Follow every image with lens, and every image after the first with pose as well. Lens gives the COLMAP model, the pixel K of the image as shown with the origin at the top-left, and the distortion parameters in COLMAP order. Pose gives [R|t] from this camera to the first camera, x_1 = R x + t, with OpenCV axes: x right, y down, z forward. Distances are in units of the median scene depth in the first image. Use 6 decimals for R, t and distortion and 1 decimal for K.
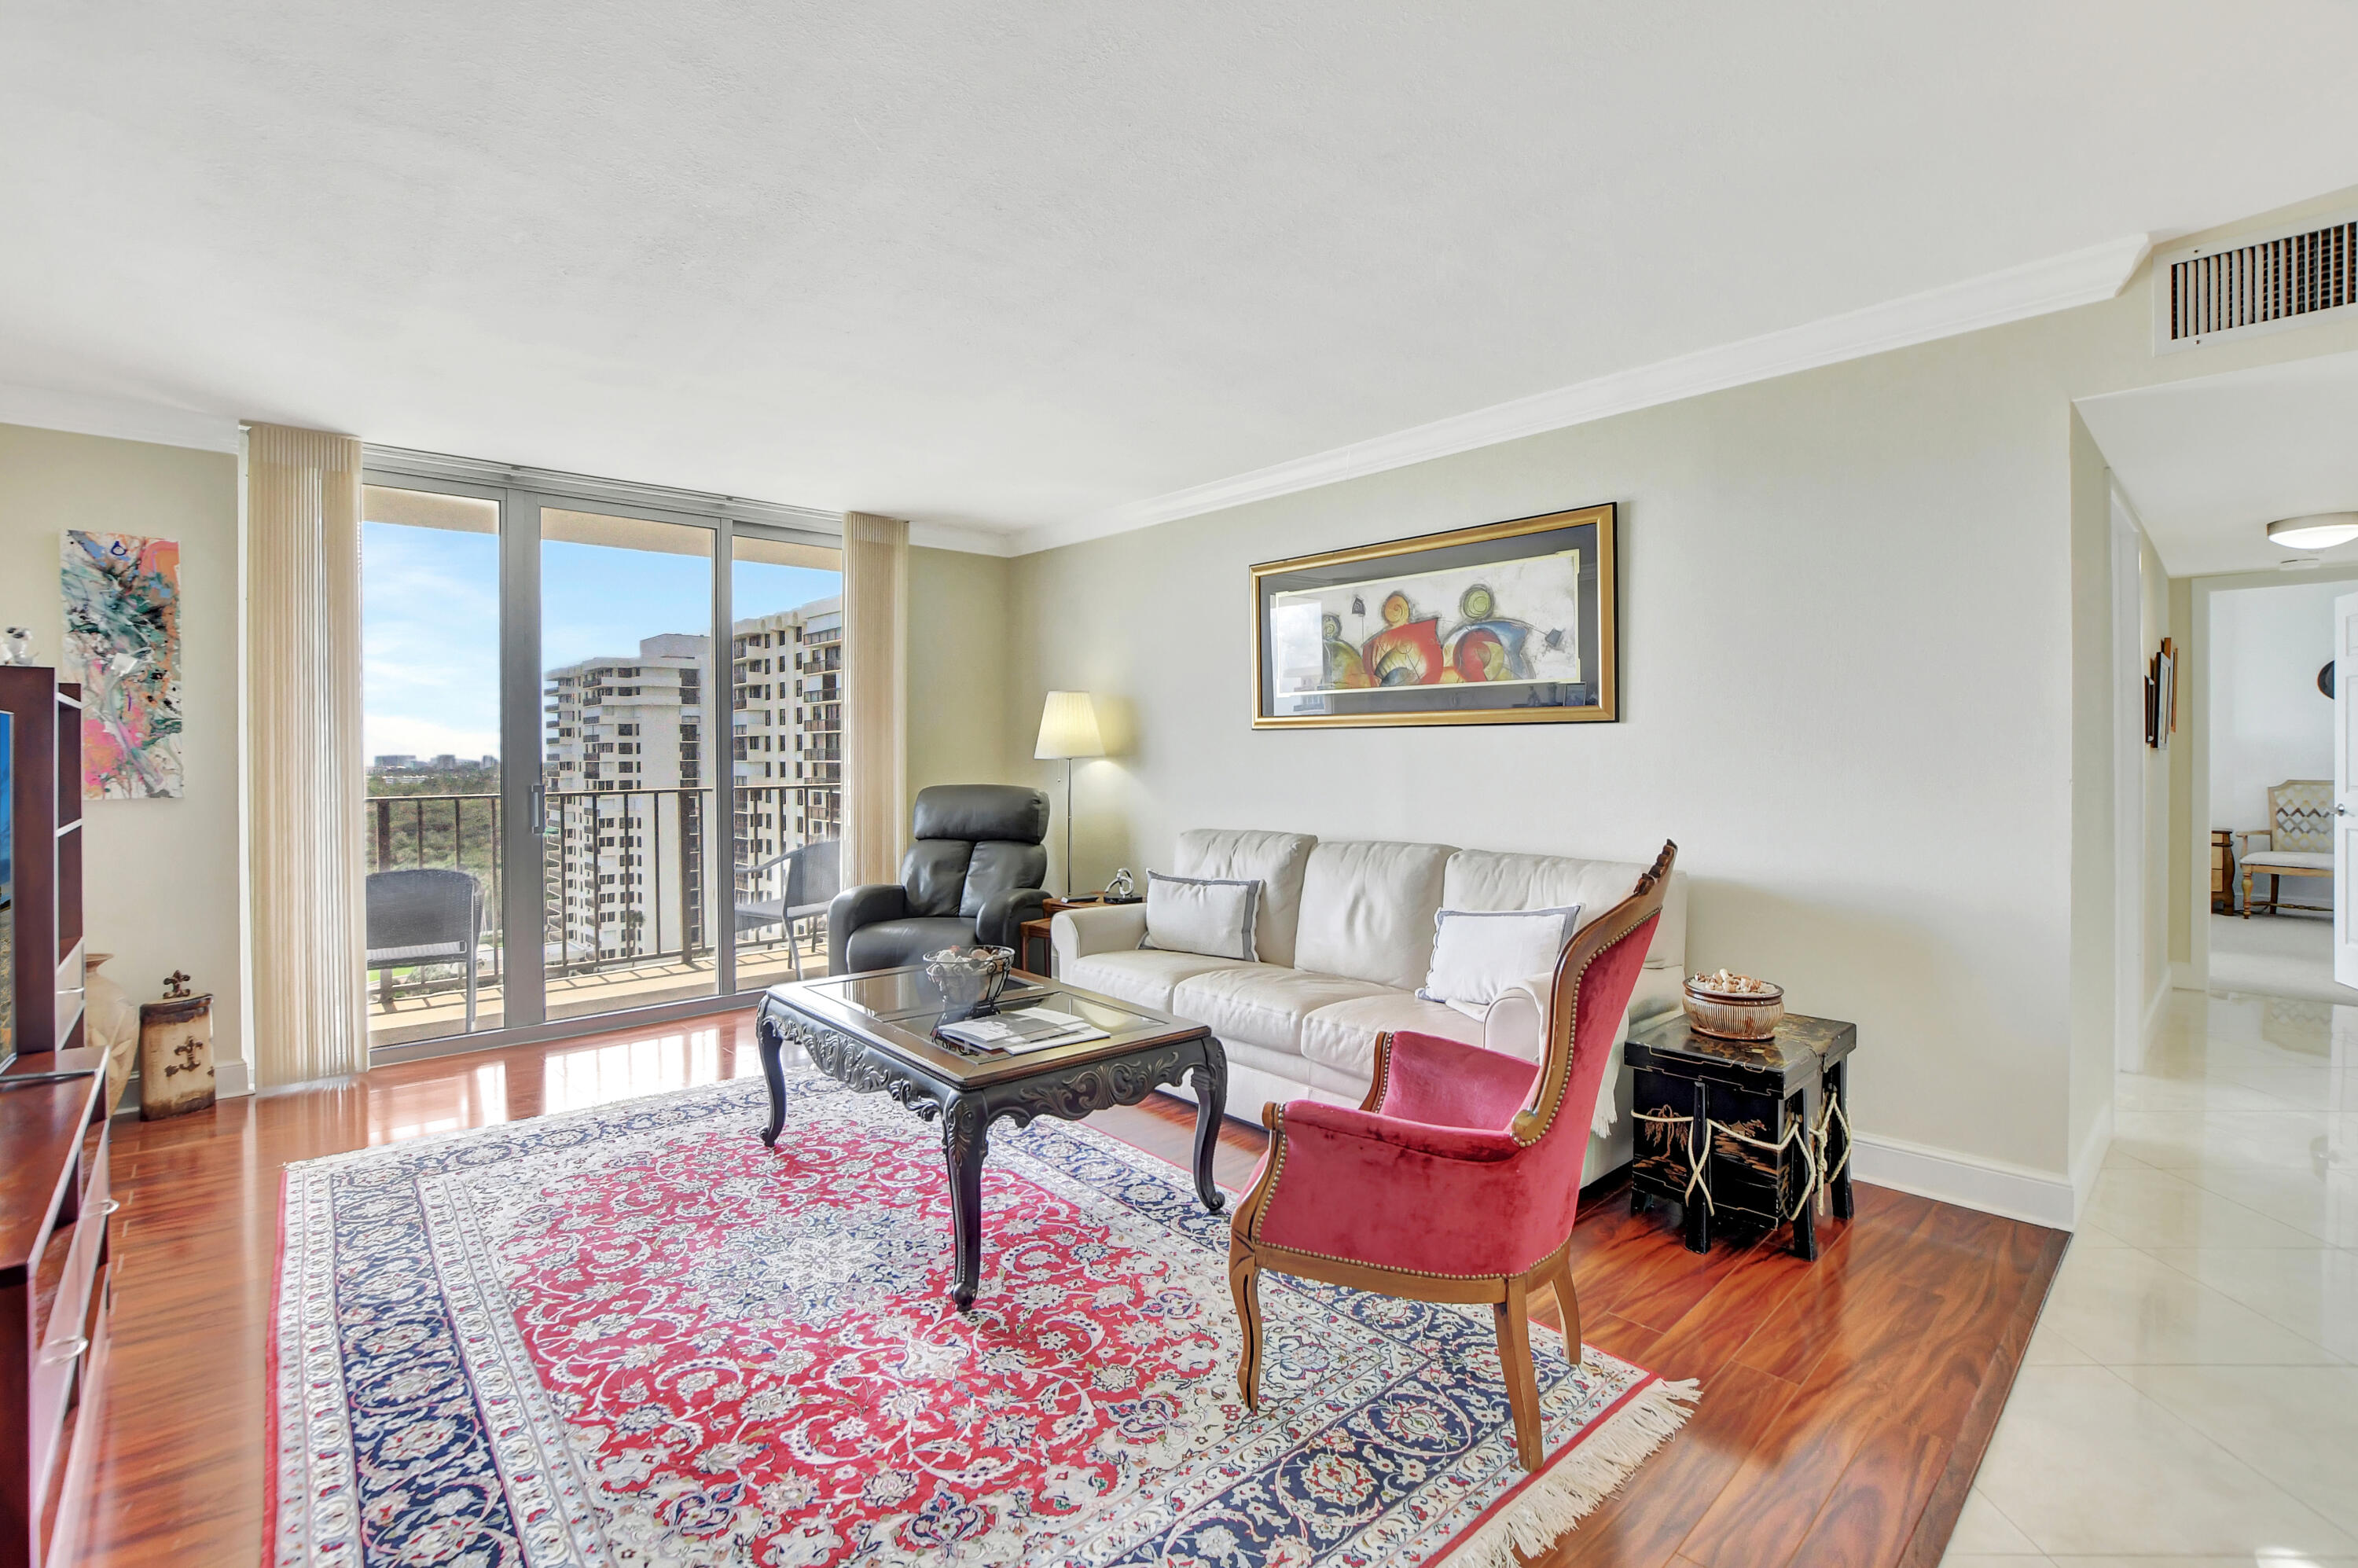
lens RADIAL K [[1035.1, 0, 1117.1], [0, 1035.1, 738.2], [0, 0, 1]] dist [-0.021350, 0.002585]
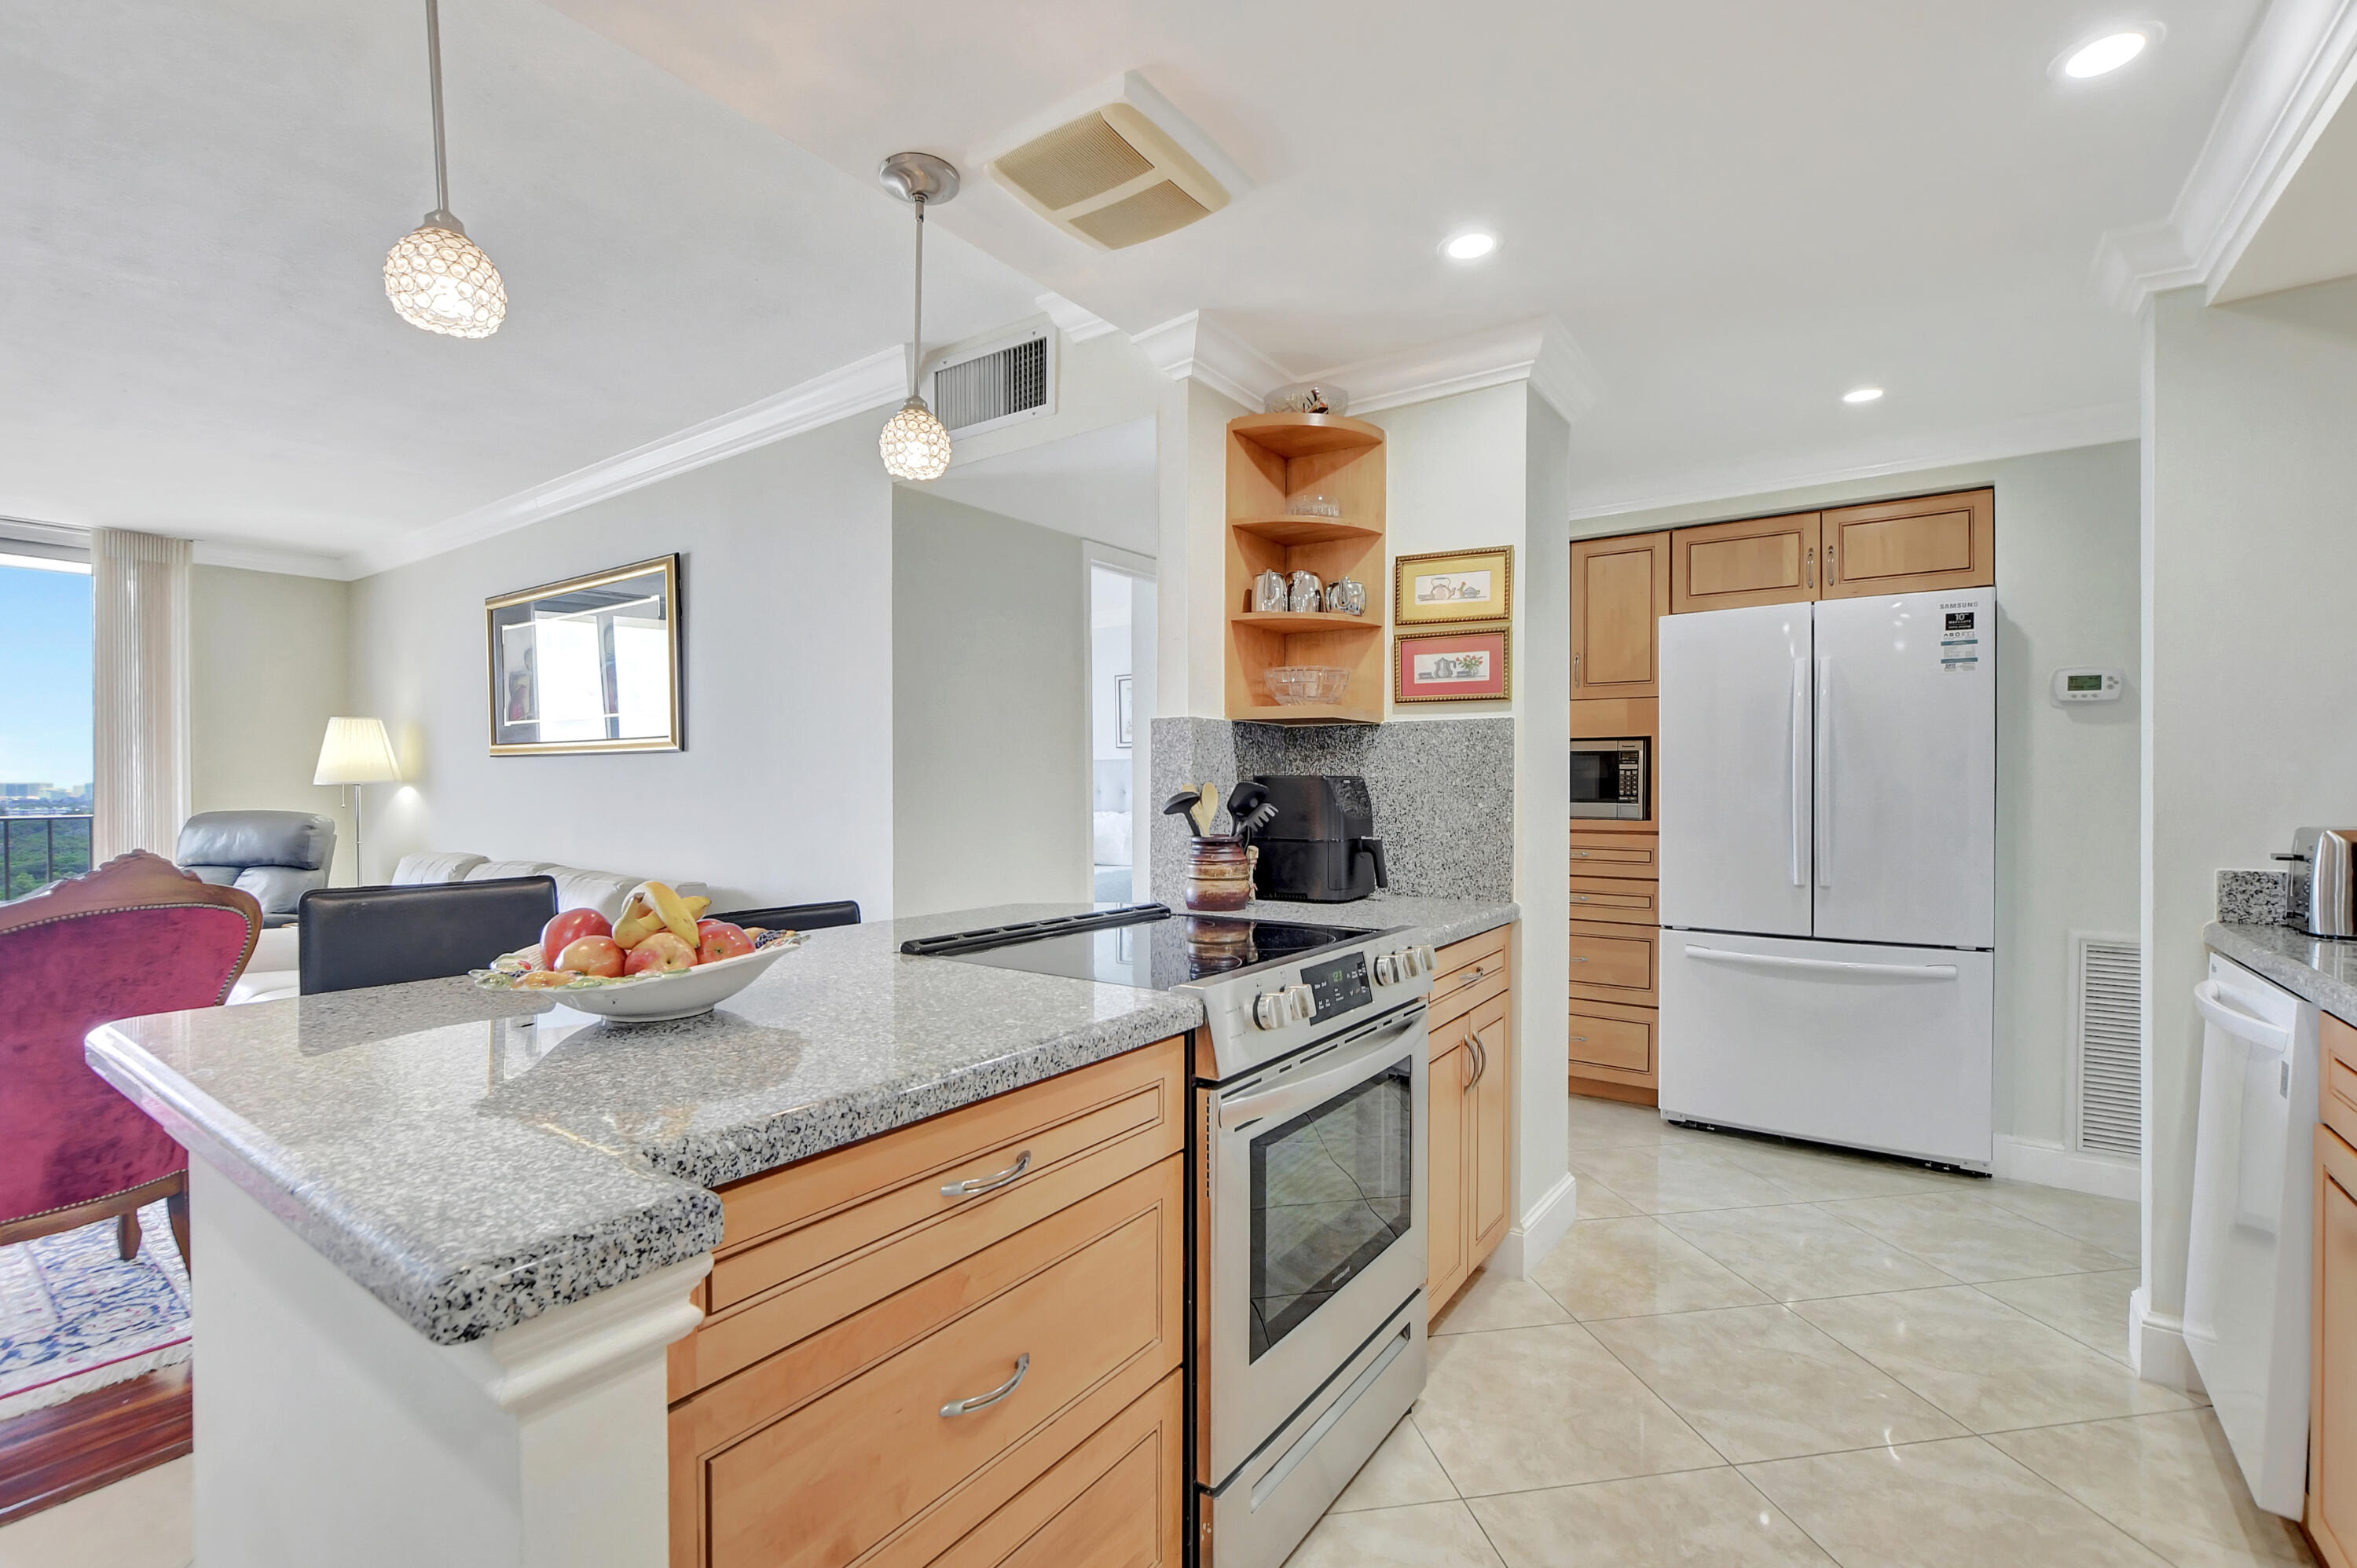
lens RADIAL K [[1034.6, 0, 1140.9], [0, 1034.6, 794.9], [0, 0, 1]] dist [-0.021350, 0.002585]
pose [[0.982851, -0.000021, 0.184402, 1.108300], [-0.004851, 0.999651, 0.025970, 0.001192], [-0.184339, -0.026419, 0.982508, -0.241260]]
